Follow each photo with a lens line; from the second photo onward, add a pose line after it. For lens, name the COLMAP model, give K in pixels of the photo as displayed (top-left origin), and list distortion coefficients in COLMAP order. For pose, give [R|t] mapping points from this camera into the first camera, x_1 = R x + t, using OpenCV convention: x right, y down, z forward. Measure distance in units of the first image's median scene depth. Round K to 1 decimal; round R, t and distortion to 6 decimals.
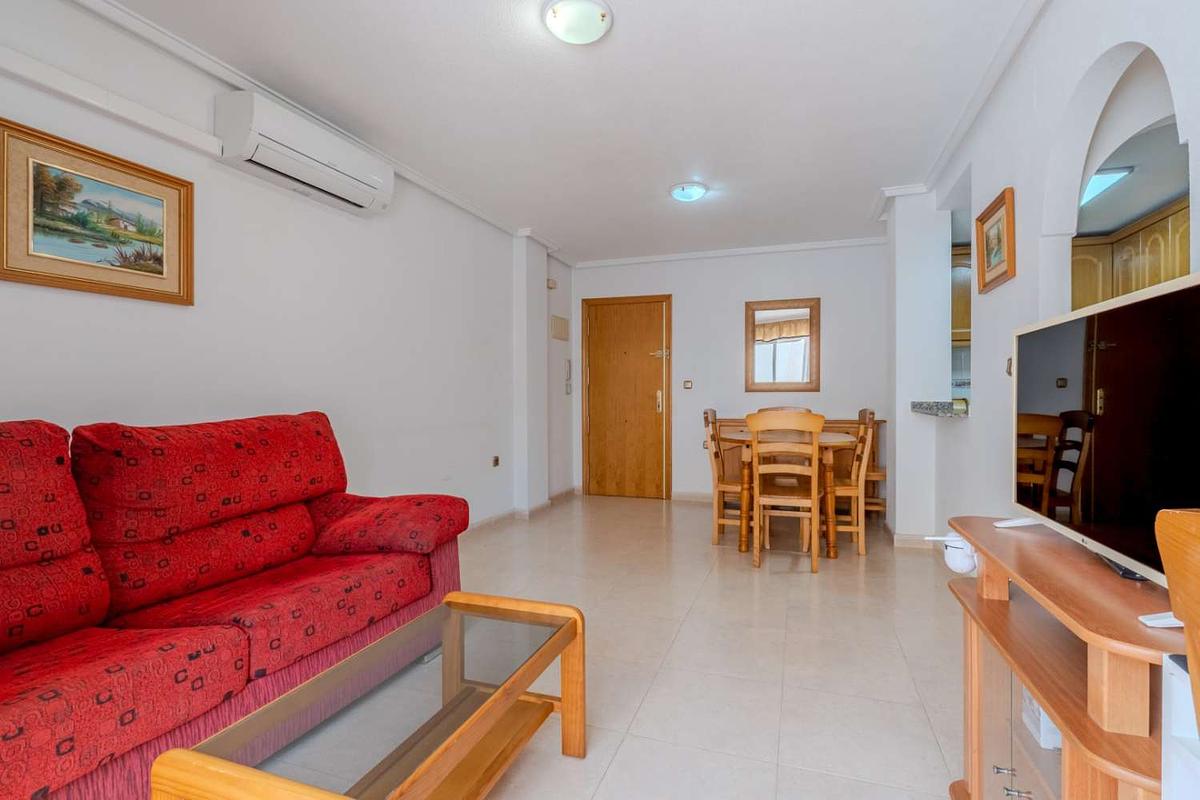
lens RADIAL K [[536.9, 0, 600.0], [0, 536.9, 397.2], [0, 0, 1]] dist [-0.007737, 0.002072]
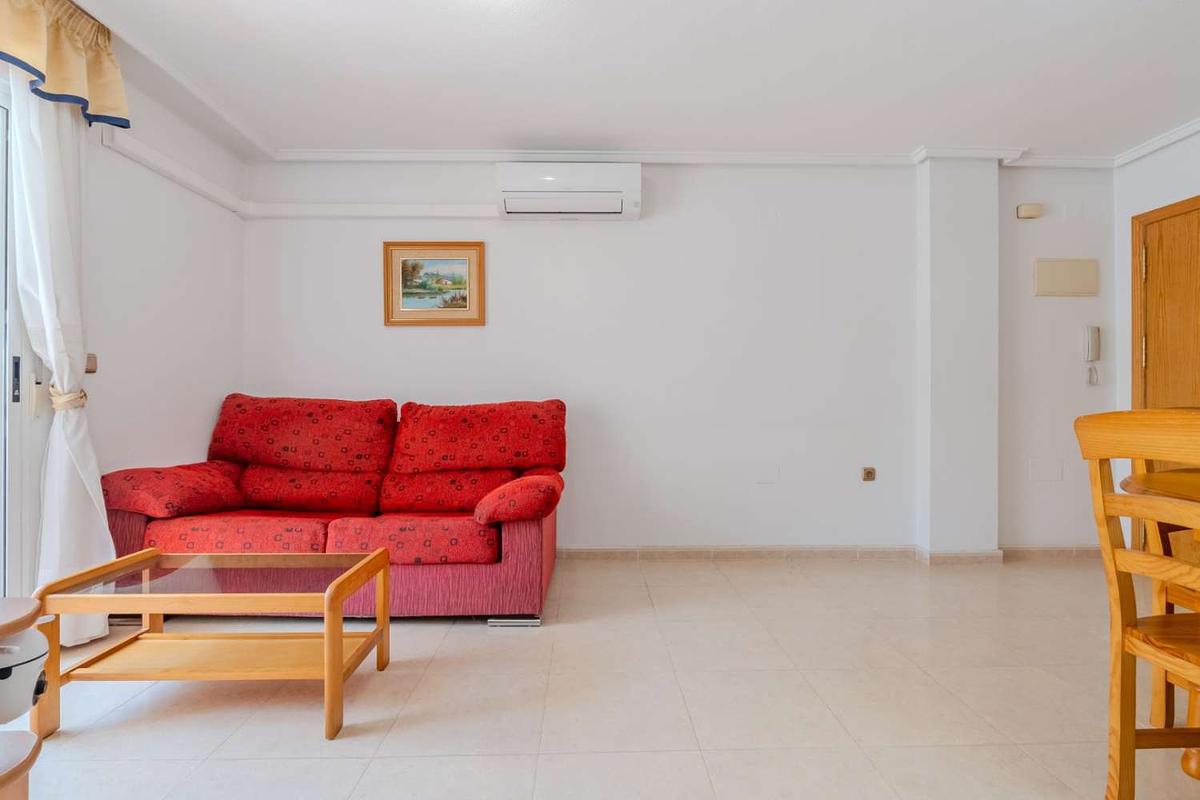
lens RADIAL K [[536.9, 0, 601.4], [0, 536.9, 399.9], [0, 0, 1]] dist [-0.007737, 0.002072]
pose [[0.389509, 0.004911, -0.921009, 0.803721], [-0.004064, 0.999985, 0.003614, 0.029582], [0.921013, 0.002335, 0.389524, 0.807025]]
